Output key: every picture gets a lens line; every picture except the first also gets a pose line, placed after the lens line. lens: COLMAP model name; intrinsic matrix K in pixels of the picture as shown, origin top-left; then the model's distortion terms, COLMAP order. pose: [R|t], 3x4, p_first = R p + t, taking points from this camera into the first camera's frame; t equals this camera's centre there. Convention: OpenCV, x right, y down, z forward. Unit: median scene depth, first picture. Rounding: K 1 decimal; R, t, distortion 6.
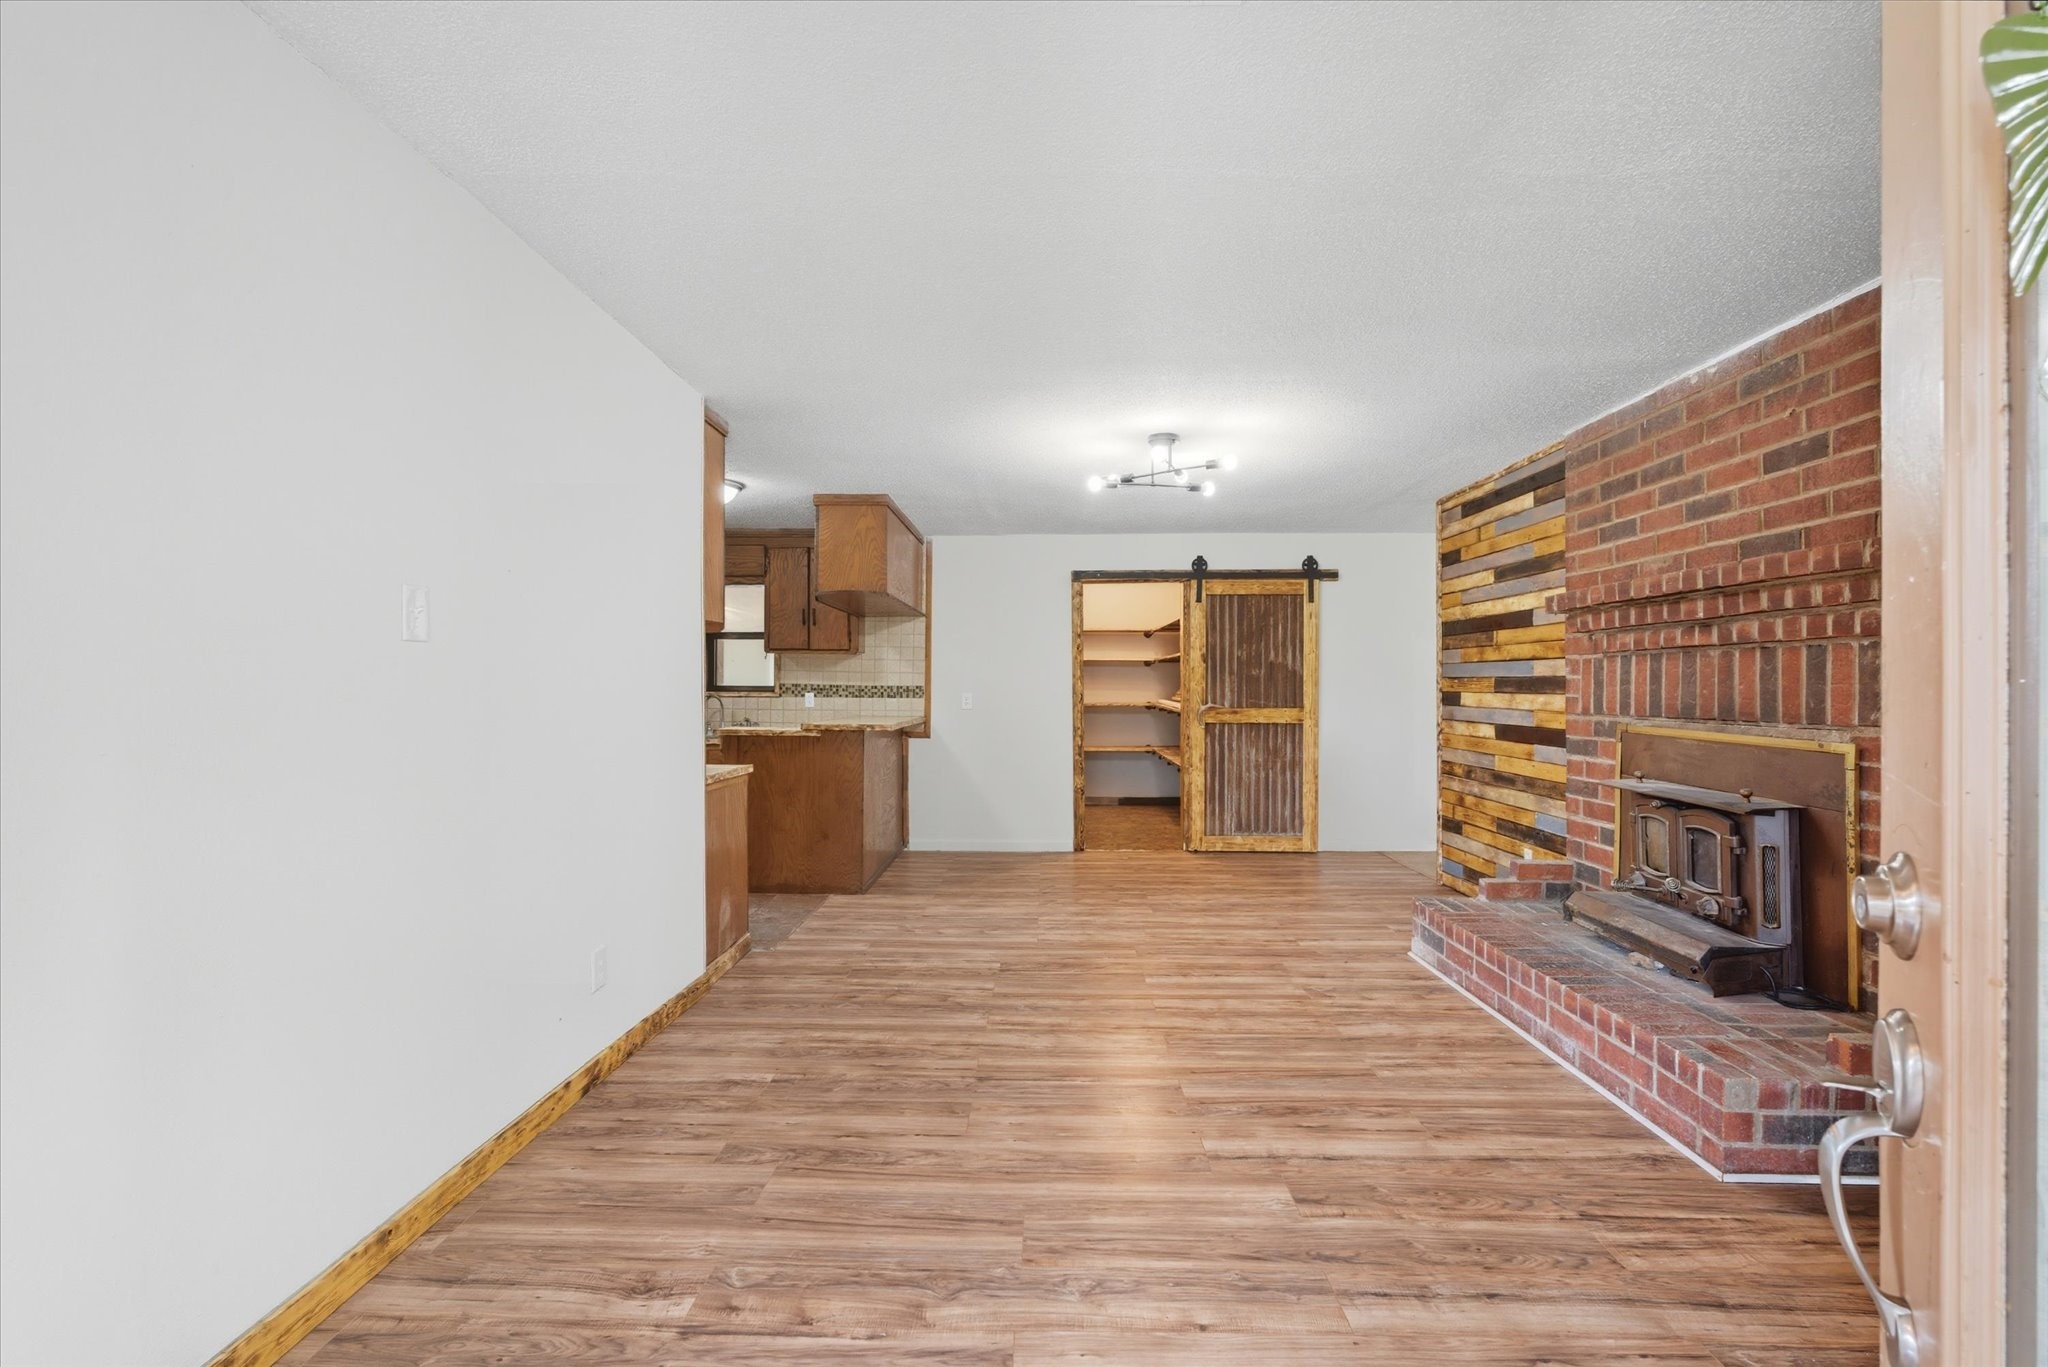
lens RADIAL K [[915.0, 0, 1022.1], [0, 915.0, 684.0], [0, 0, 1]] dist [-0.000543, 0.000227]
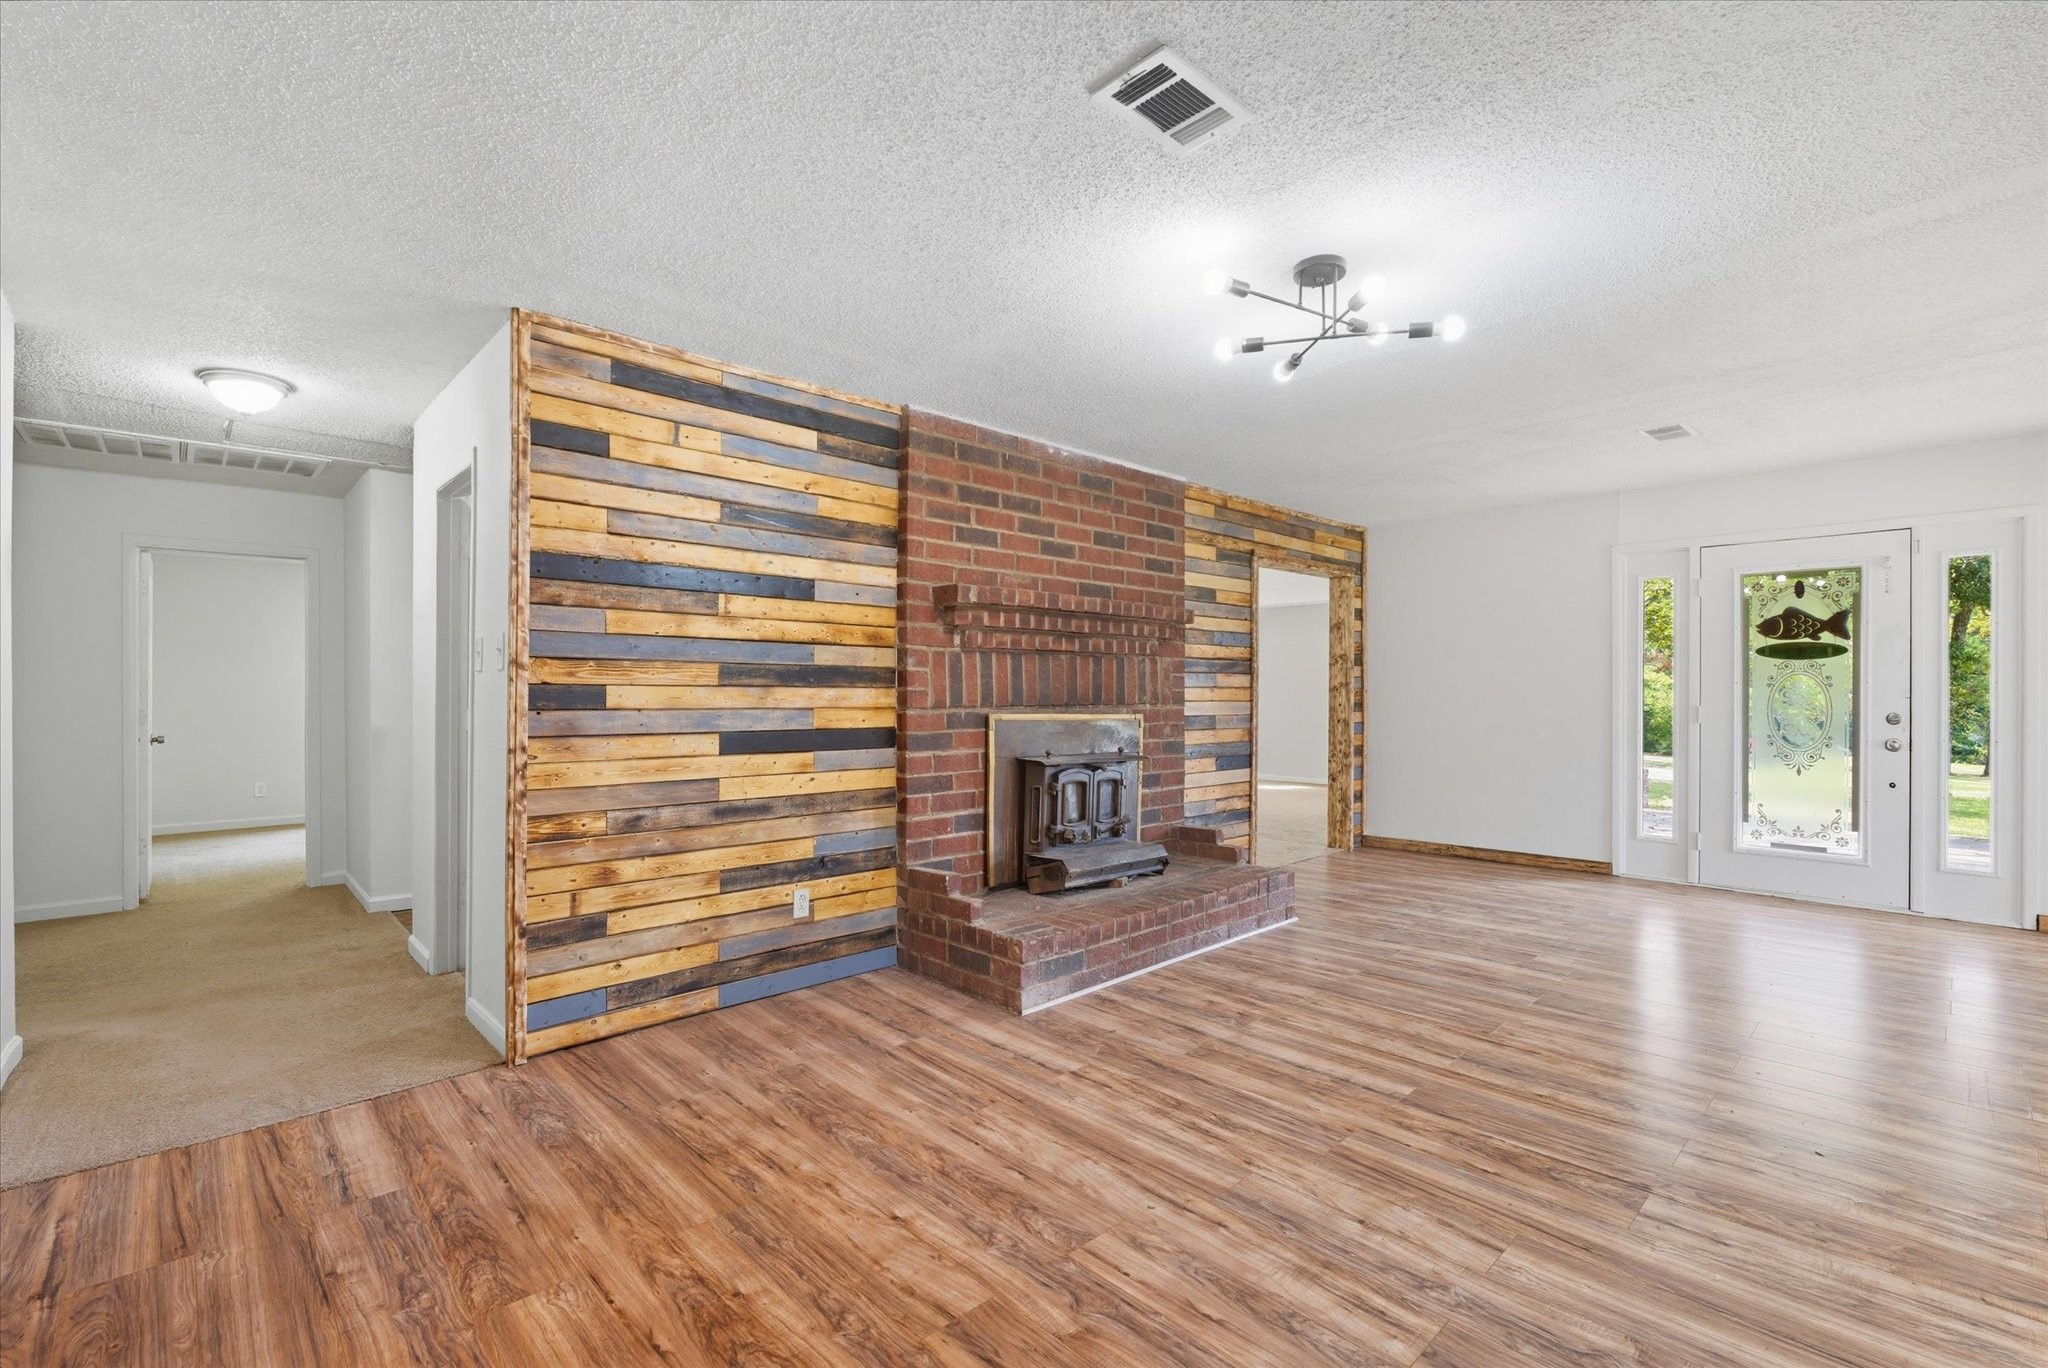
lens RADIAL K [[915.0, 0, 1027.3], [0, 915.0, 693.8], [0, 0, 1]] dist [-0.000543, 0.000227]
pose [[-0.716593, 0.004230, 0.697478, -0.150415], [0.000645, 0.999985, -0.005402, 0.025583], [-0.697491, -0.003421, -0.716585, 1.790199]]
